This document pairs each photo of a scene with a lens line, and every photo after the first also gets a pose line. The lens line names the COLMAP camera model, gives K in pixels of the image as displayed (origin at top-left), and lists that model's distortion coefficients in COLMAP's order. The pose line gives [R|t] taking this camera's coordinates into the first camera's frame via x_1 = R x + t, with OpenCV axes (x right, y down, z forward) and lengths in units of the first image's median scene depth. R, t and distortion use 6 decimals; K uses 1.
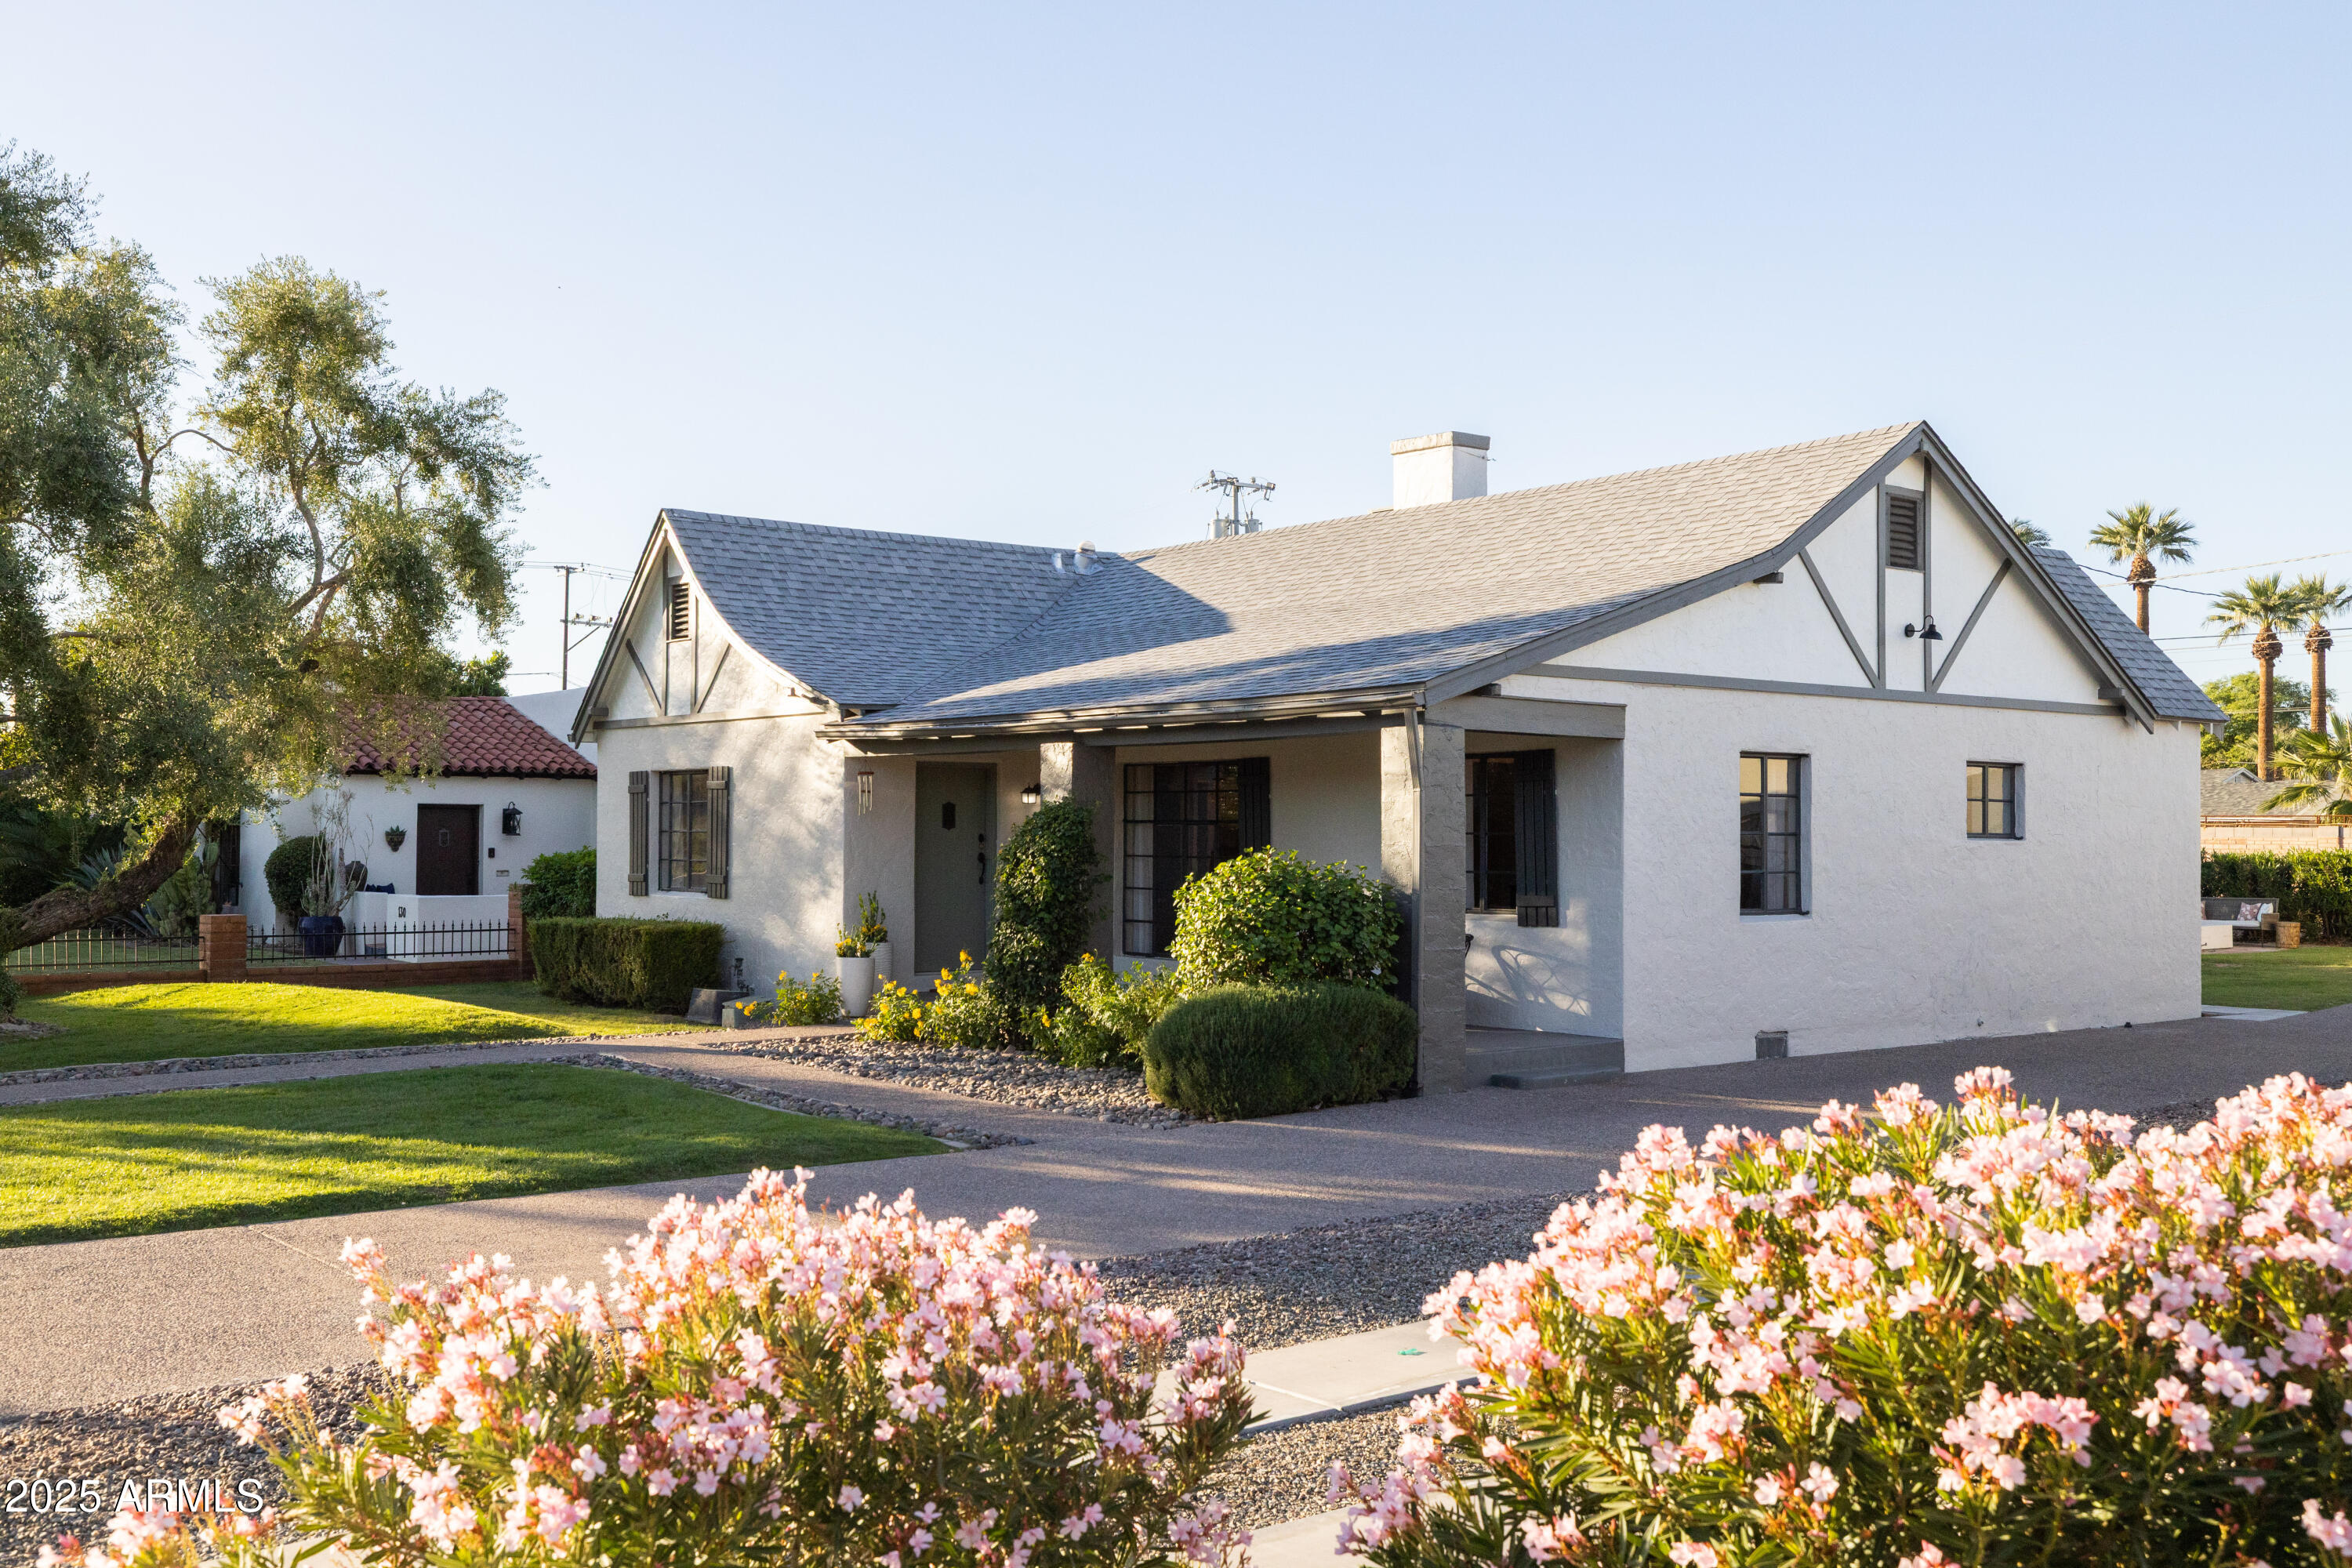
lens RADIAL K [[2345.4, 0, 1167.4], [0, 2345.4, 836.9], [0, 0, 1]] dist [-0.009774, 0.003477]
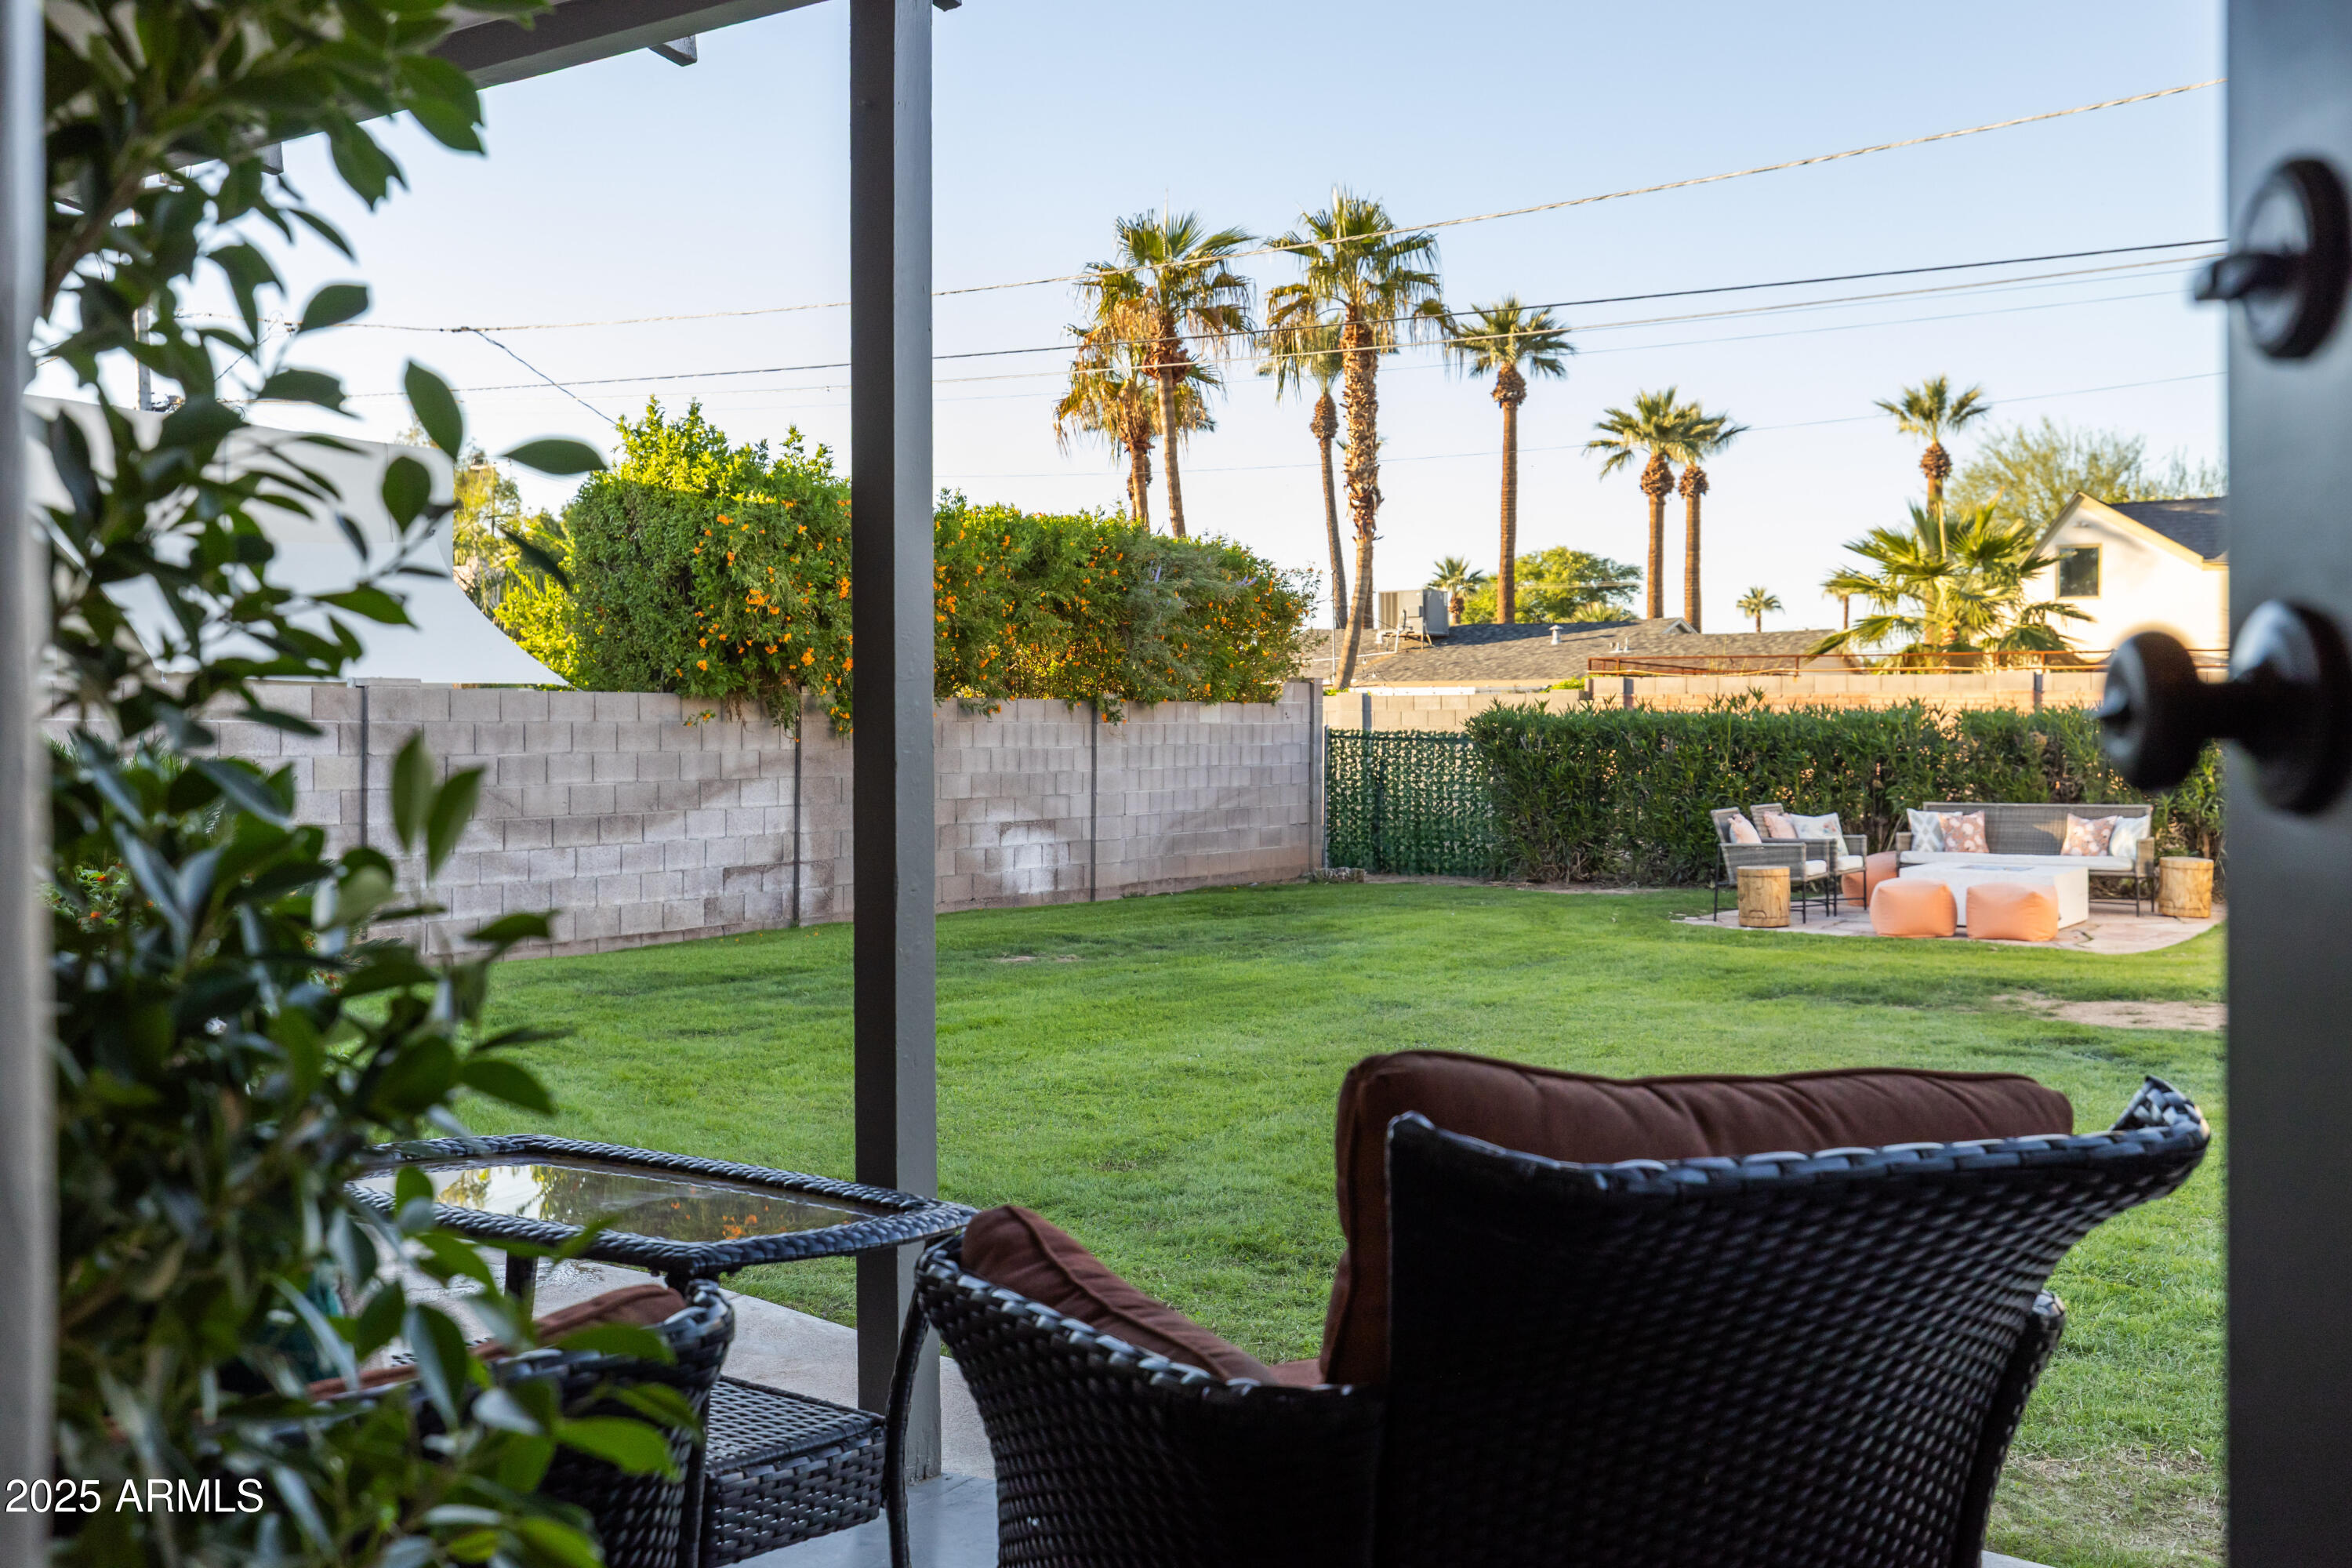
lens RADIAL K [[2288.4, 0, 1165.3], [0, 2288.4, 734.3], [0, 0, 1]] dist [-0.002046, 0.000349]
pose [[0.956359, -0.001710, 0.292190, 0.075127], [0.001292, 0.999998, 0.001622, 0.005417], [-0.292192, -0.001173, 0.956359, 0.290725]]
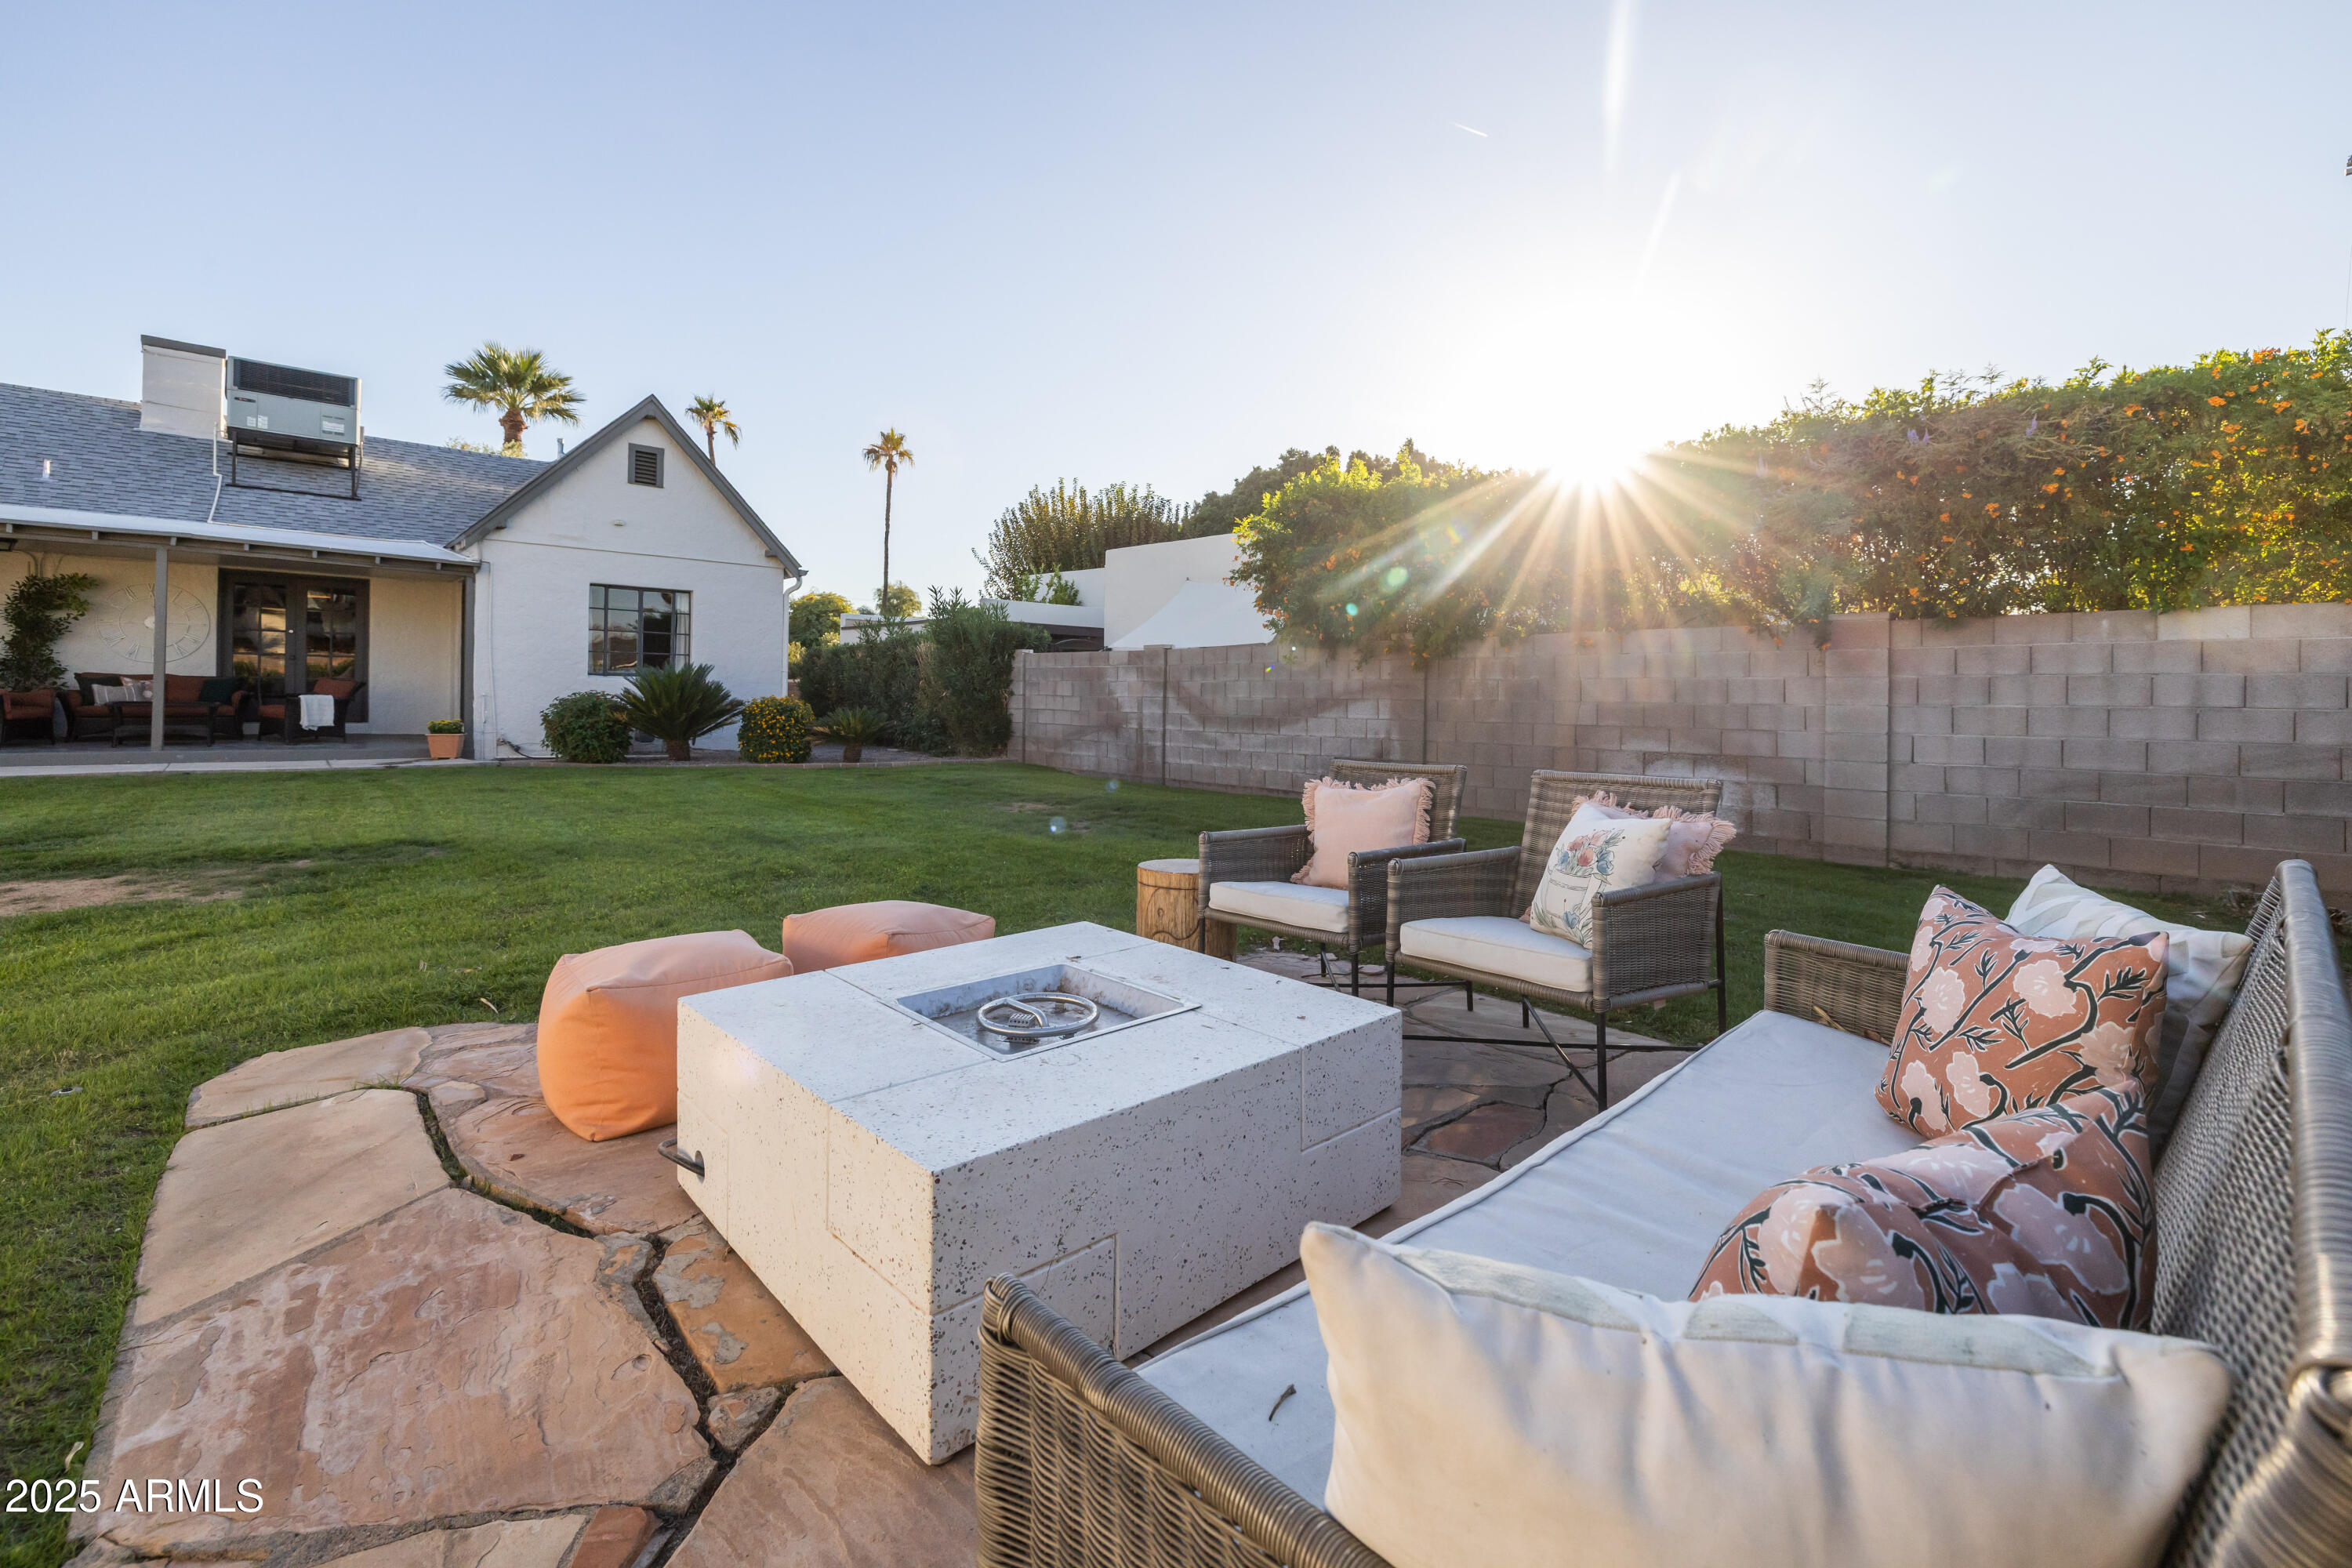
lens RADIAL K [[1007.4, 0, 1174.5], [0, 1007.4, 696.3], [0, 0, 1]] dist [-0.001324, -0.000552]
pose [[0.070818, -0.003328, -0.997484, 0.219240], [-0.014790, 0.999881, -0.004386, 0.009931], [0.997380, 0.015064, 0.070761, 0.453269]]
